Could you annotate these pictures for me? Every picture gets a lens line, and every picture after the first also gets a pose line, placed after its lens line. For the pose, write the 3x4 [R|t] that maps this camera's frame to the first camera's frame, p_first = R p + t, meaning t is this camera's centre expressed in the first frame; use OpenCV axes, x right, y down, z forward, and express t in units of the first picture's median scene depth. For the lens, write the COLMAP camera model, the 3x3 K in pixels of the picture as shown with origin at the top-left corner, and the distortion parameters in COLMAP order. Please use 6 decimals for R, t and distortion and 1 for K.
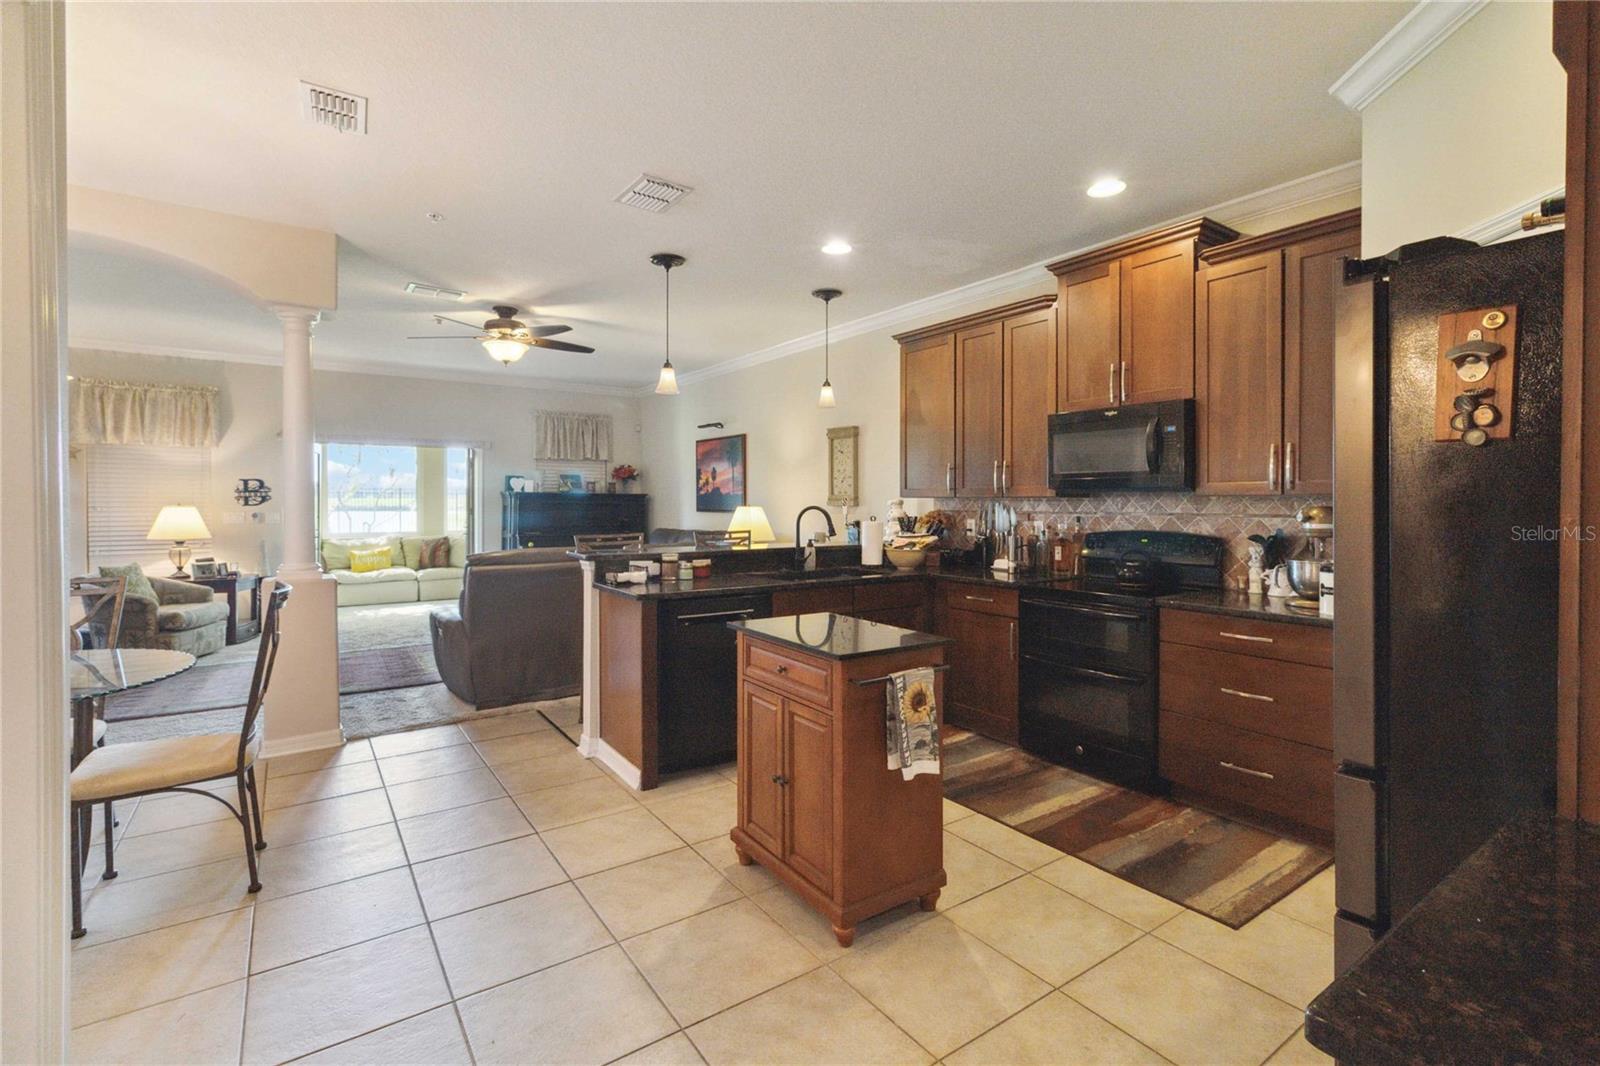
lens RADIAL K [[742.7, 0, 823.6], [0, 742.7, 499.8], [0, 0, 1]] dist [0.005270, 0.000072]
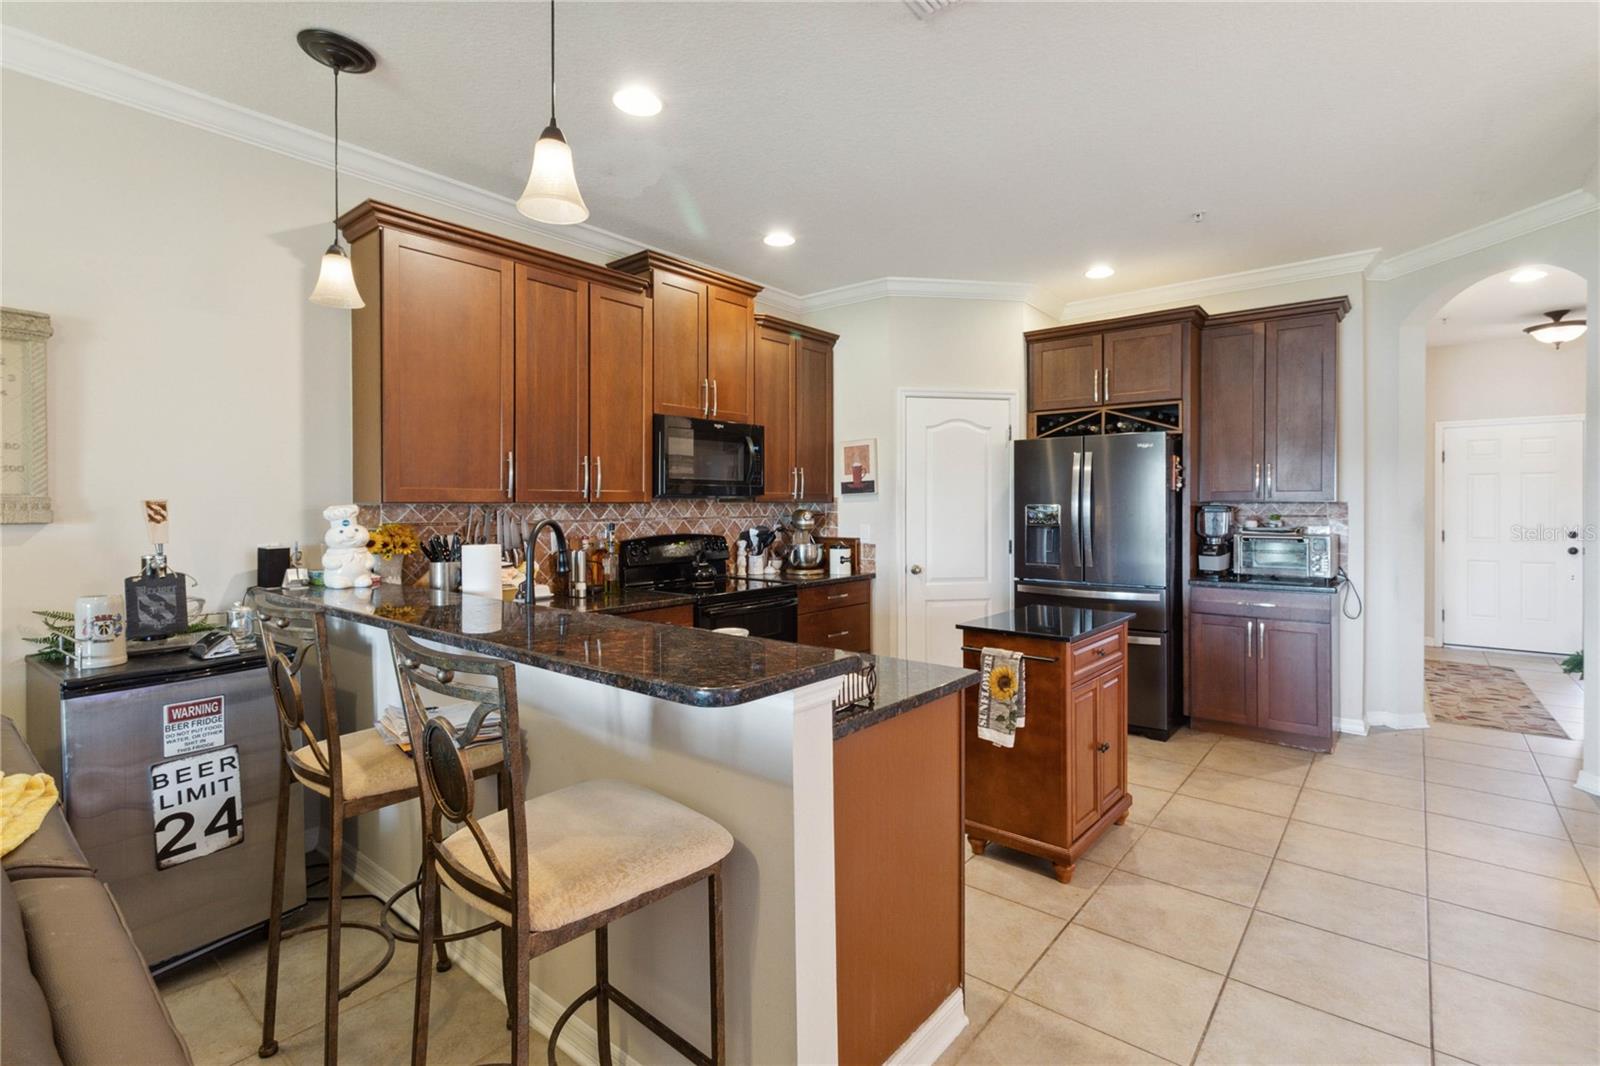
lens RADIAL K [[742.7, 0, 823.6], [0, 742.7, 499.8], [0, 0, 1]] dist [0.005270, 0.000072]
pose [[-0.272917, 0.007938, 0.962005, -0.656723], [0.002108, 0.999968, -0.007653, 0.000237], [-0.962035, -0.000061, -0.272925, 1.078065]]
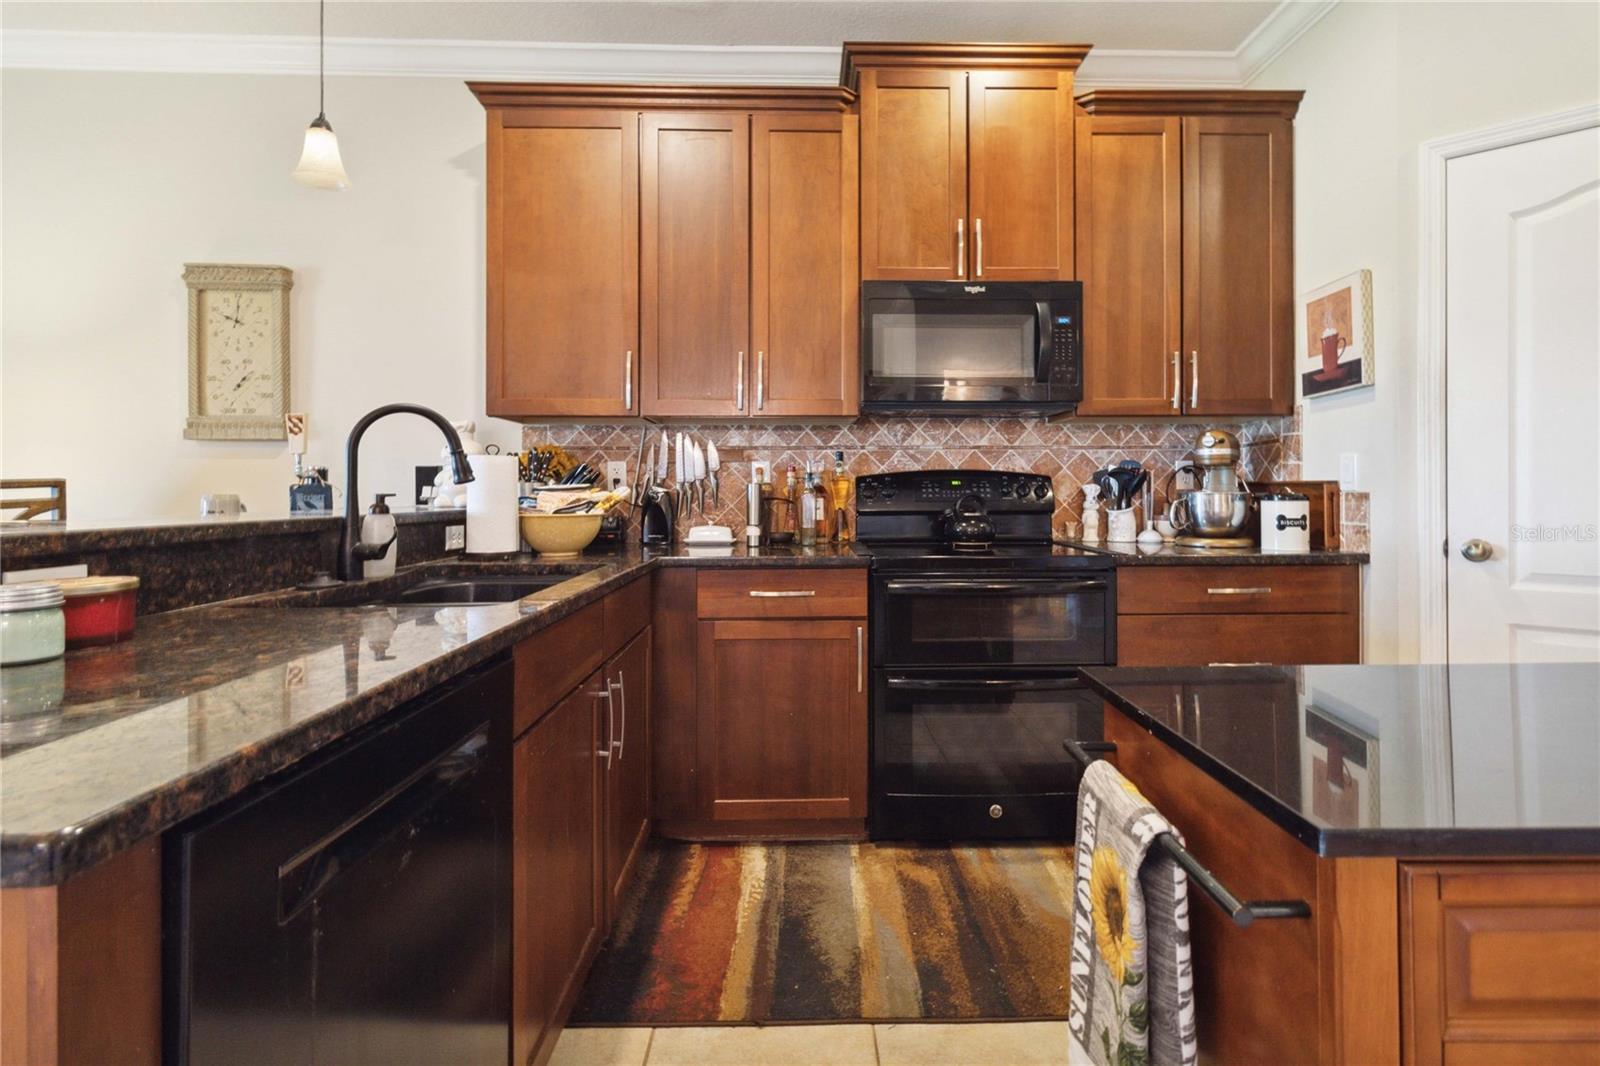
lens RADIAL K [[744.5, 0, 800.4], [0, 744.5, 483.5], [0, 0, 1]] dist [0.000562, -0.000022]
pose [[0.558758, 0.004348, 0.829319, -0.242741], [0.002445, 0.999973, -0.006891, 0.059139], [-0.829327, 0.005878, 0.558733, 0.712244]]
